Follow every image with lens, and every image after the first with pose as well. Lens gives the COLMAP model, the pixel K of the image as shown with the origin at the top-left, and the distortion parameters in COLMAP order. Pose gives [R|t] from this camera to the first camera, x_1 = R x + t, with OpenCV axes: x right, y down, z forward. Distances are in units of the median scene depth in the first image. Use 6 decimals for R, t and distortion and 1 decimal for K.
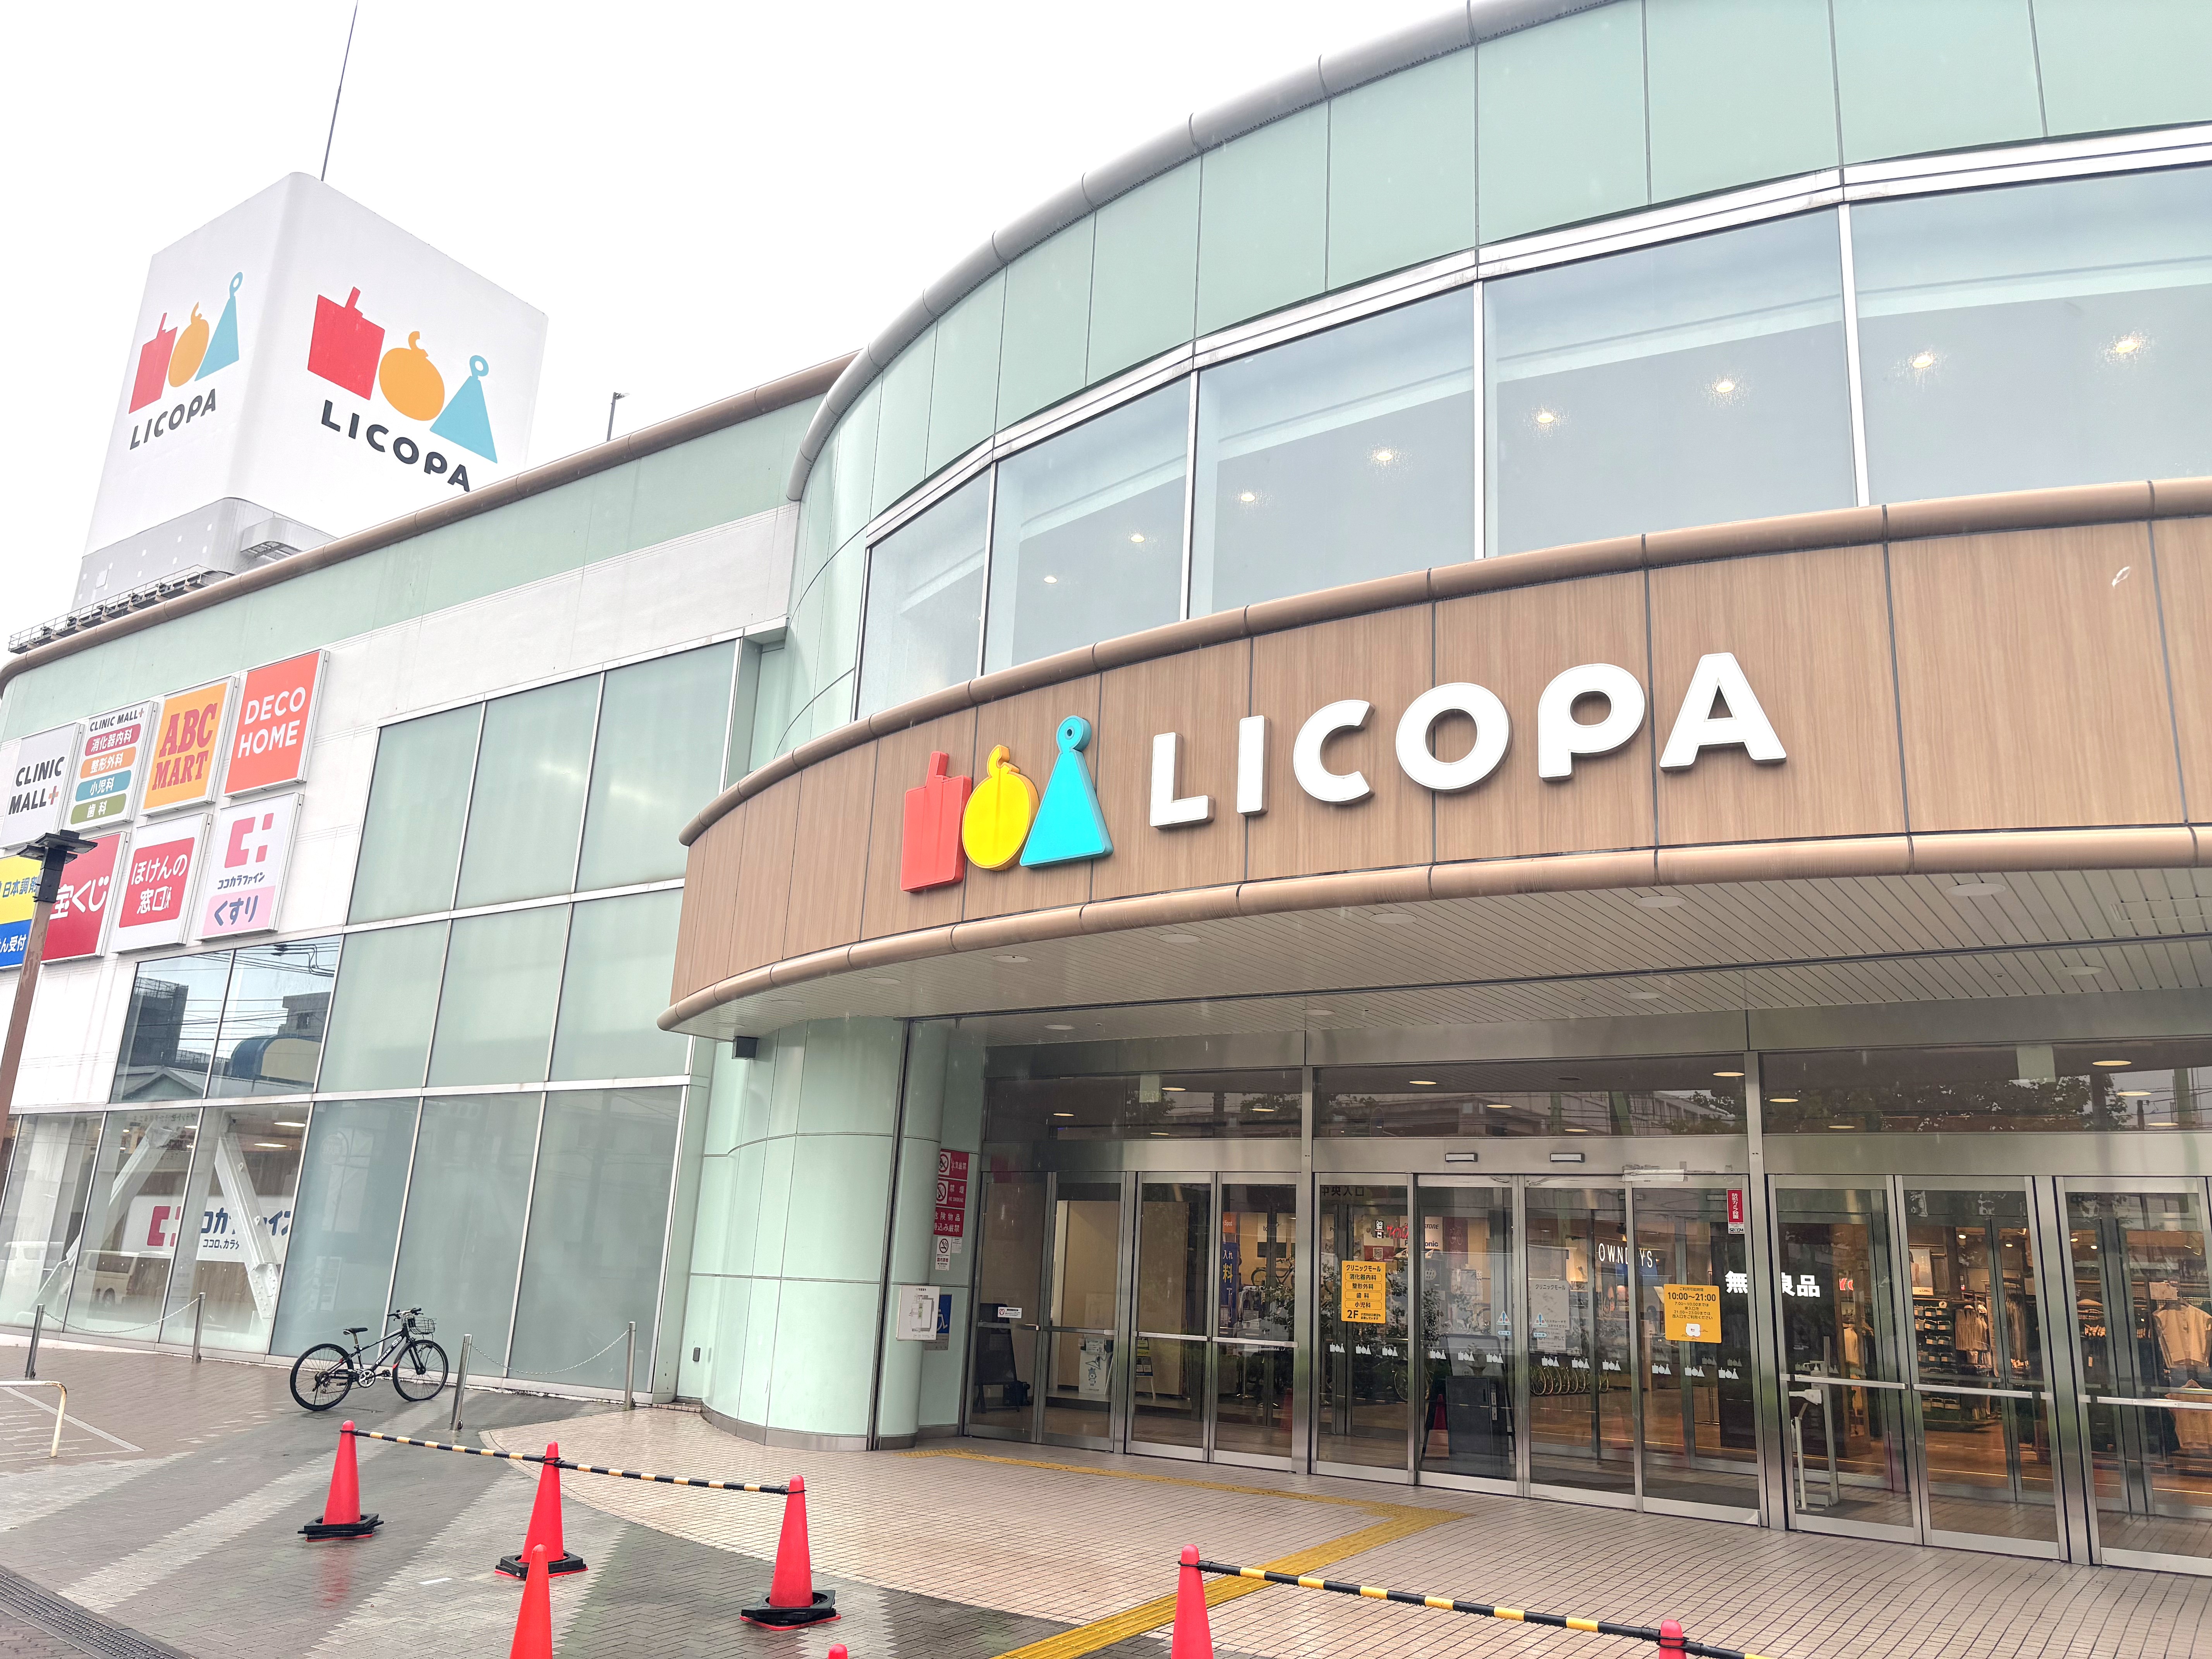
lens RADIAL K [[1624.2, 0, 1106.0], [0, 1624.2, 829.5], [0, 0, 1]] dist [0.087090, -0.108346]
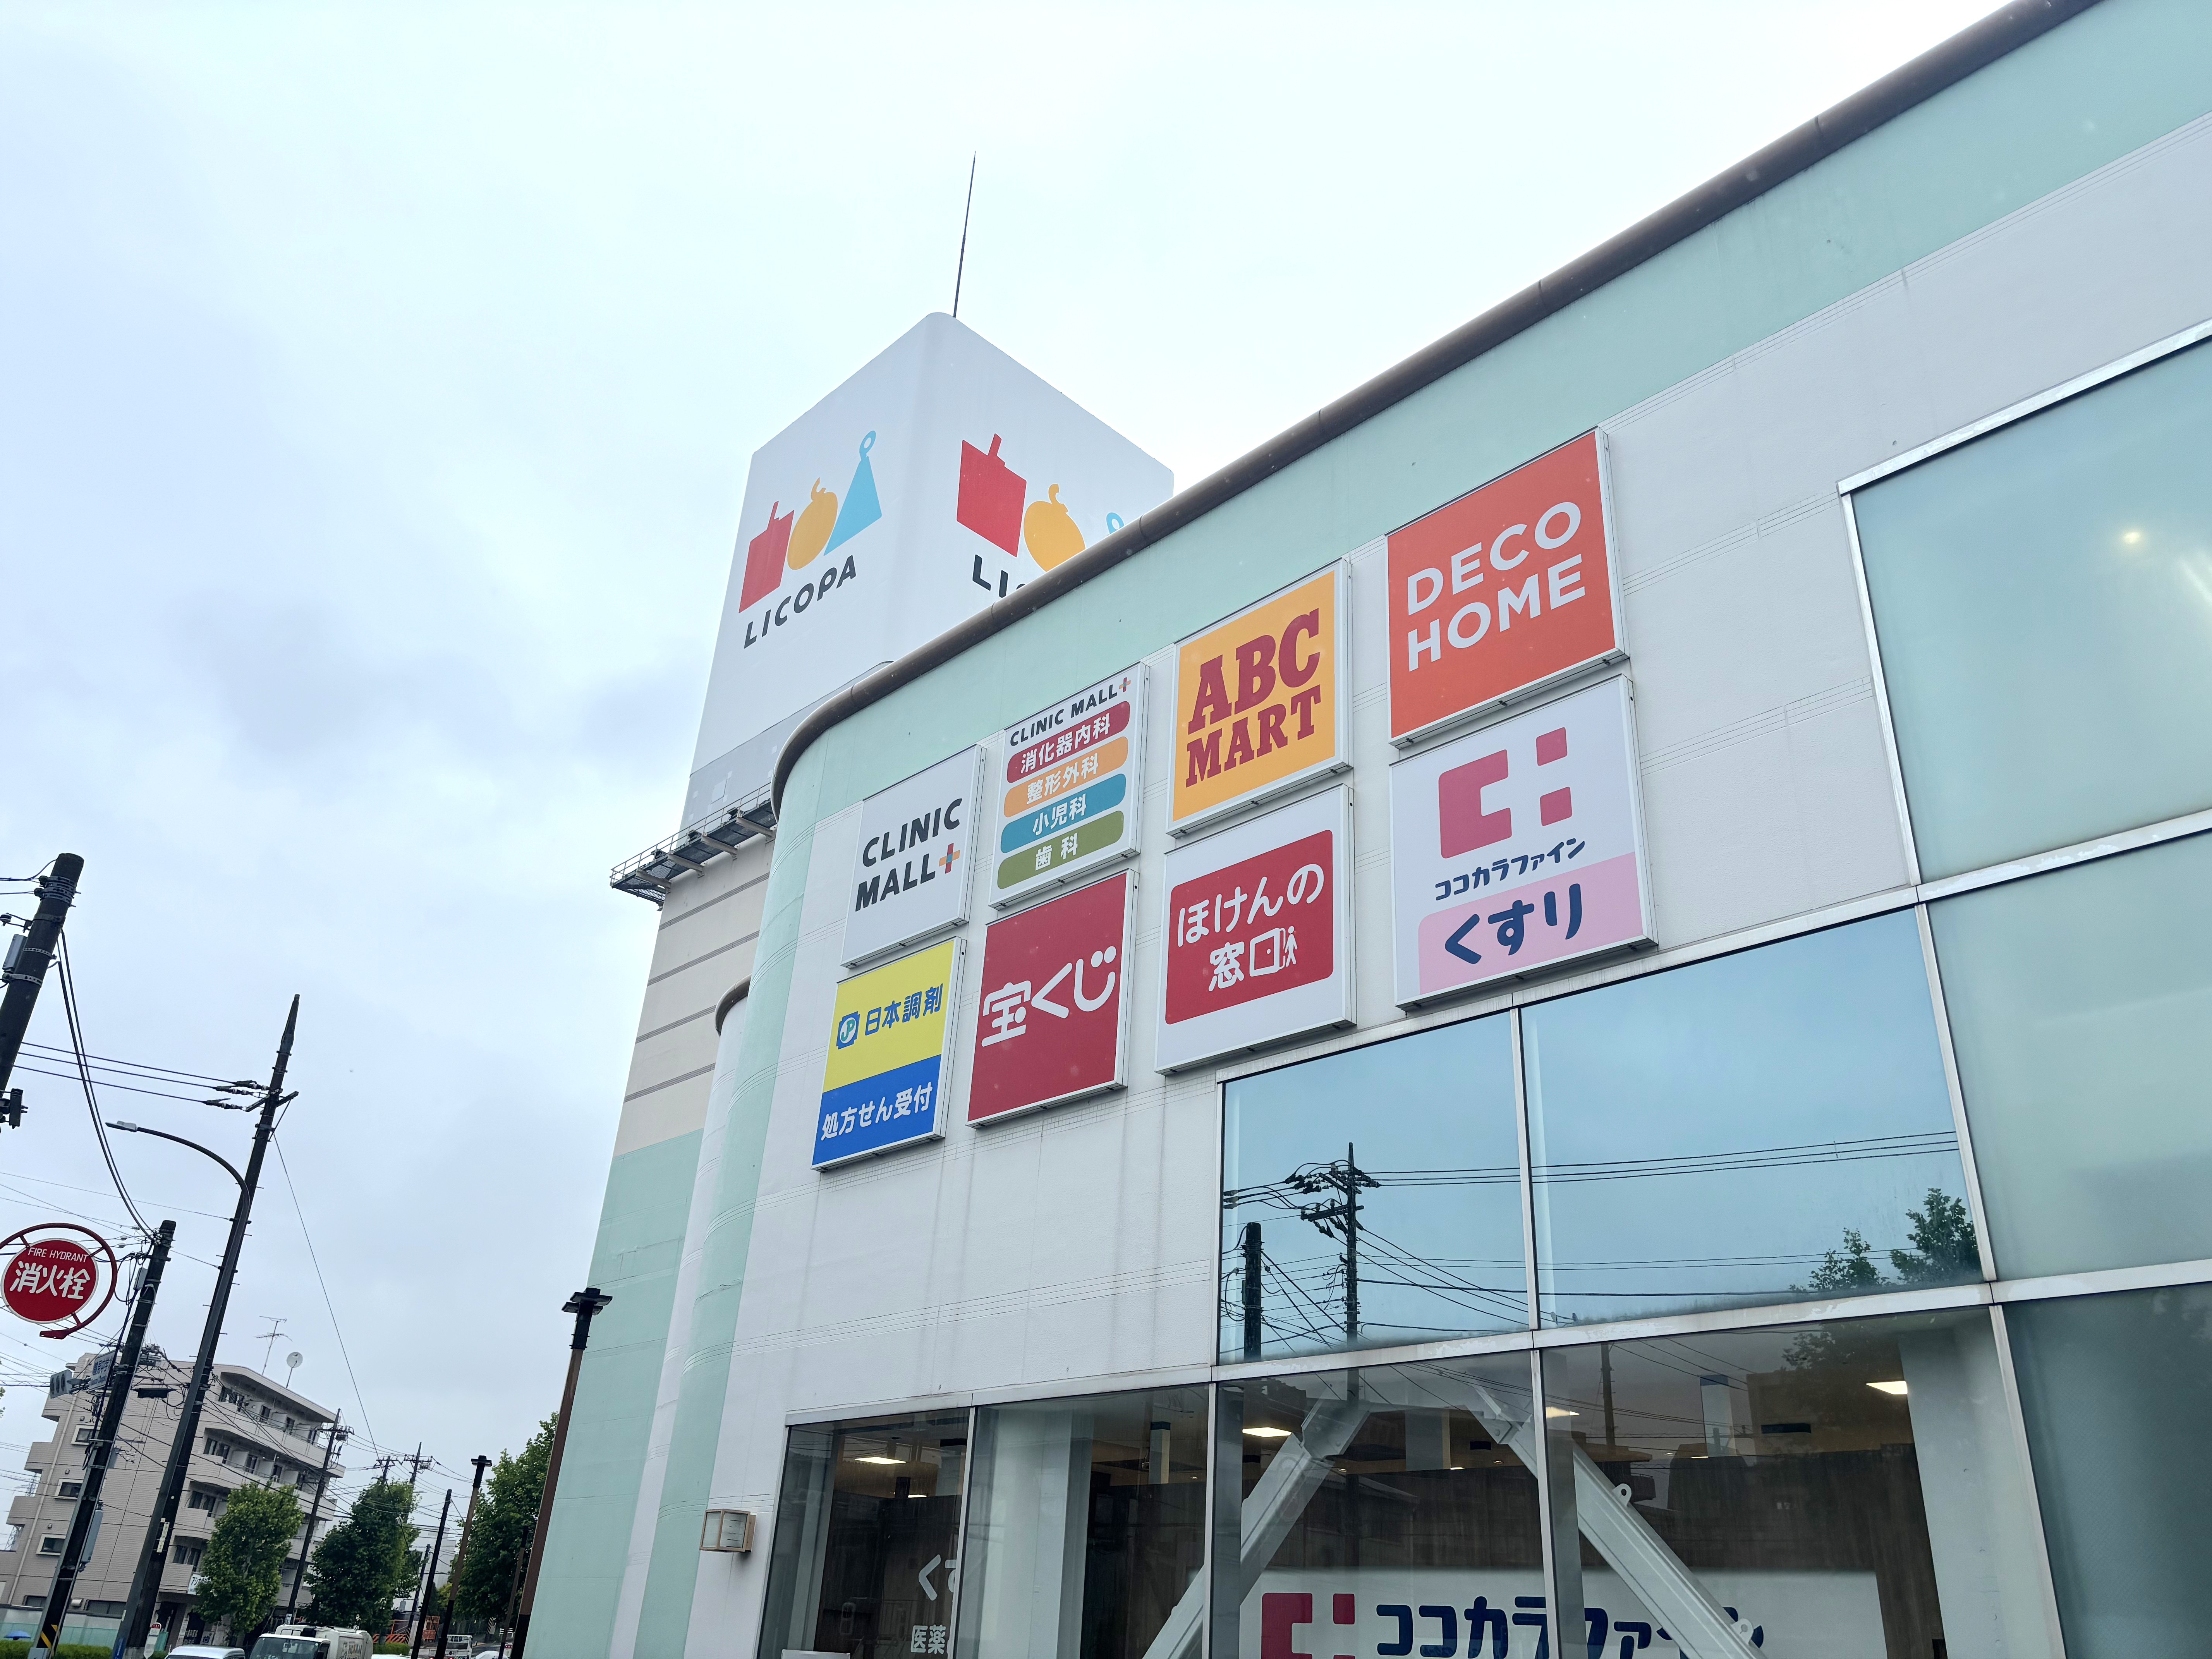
lens RADIAL K [[1624.2, 0, 1106.0], [0, 1624.2, 829.5], [0, 0, 1]] dist [0.087090, -0.108346]
pose [[0.979881, -0.086625, -0.179803, -0.570739], [0.045939, 0.974601, -0.219185, 0.124555], [0.194223, 0.206515, 0.958973, 0.525917]]
